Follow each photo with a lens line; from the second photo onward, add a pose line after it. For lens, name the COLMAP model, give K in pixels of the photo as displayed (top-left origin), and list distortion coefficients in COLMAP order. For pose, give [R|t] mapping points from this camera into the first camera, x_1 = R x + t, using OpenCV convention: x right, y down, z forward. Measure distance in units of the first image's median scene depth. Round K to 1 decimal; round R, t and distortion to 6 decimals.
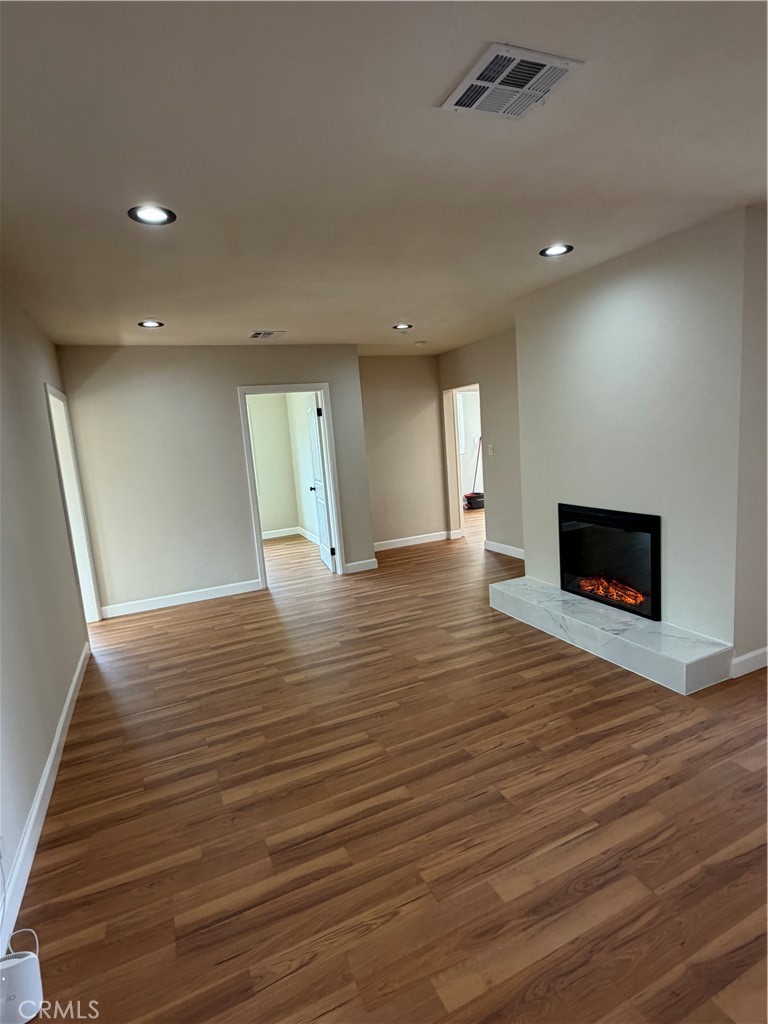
lens RADIAL K [[524.2, 0, 383.4], [0, 524.2, 512.0], [0, 0, 1]] dist [0.004451, -0.000625]
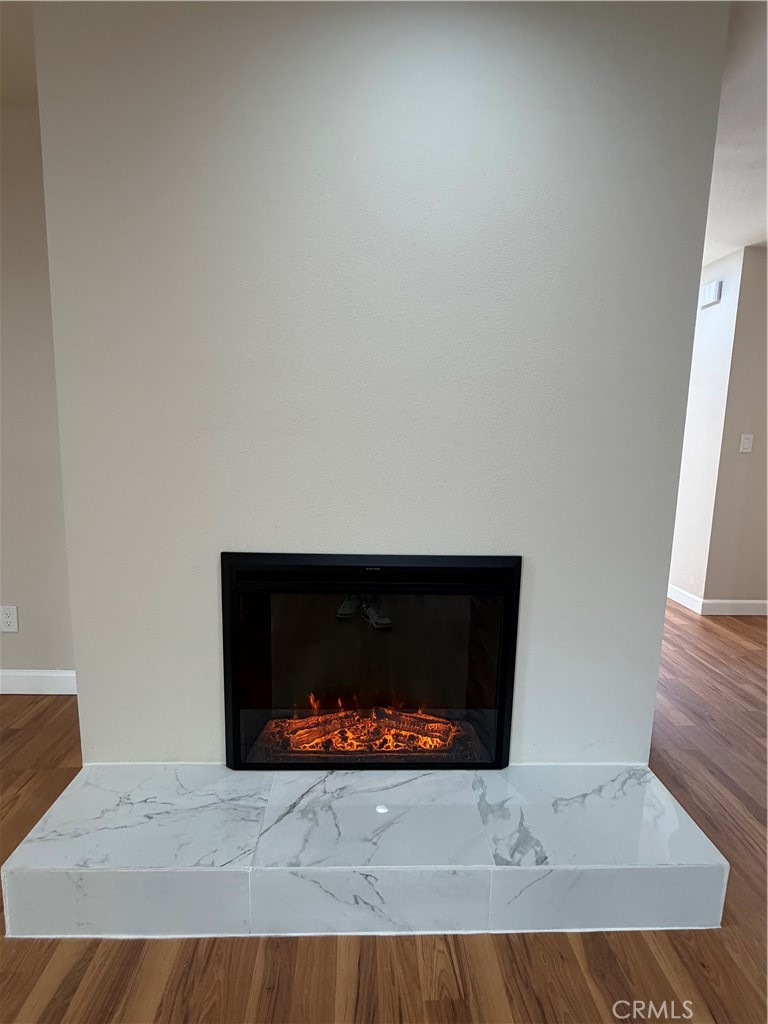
lens RADIAL K [[524.2, 0, 381.1], [0, 524.2, 514.1], [0, 0, 1]] dist [0.004451, -0.000625]
pose [[0.371342, -0.057343, 0.926724, 0.032827], [0.086891, 0.995857, 0.026803, -0.050372], [-0.924421, 0.070571, 0.374786, 0.855531]]
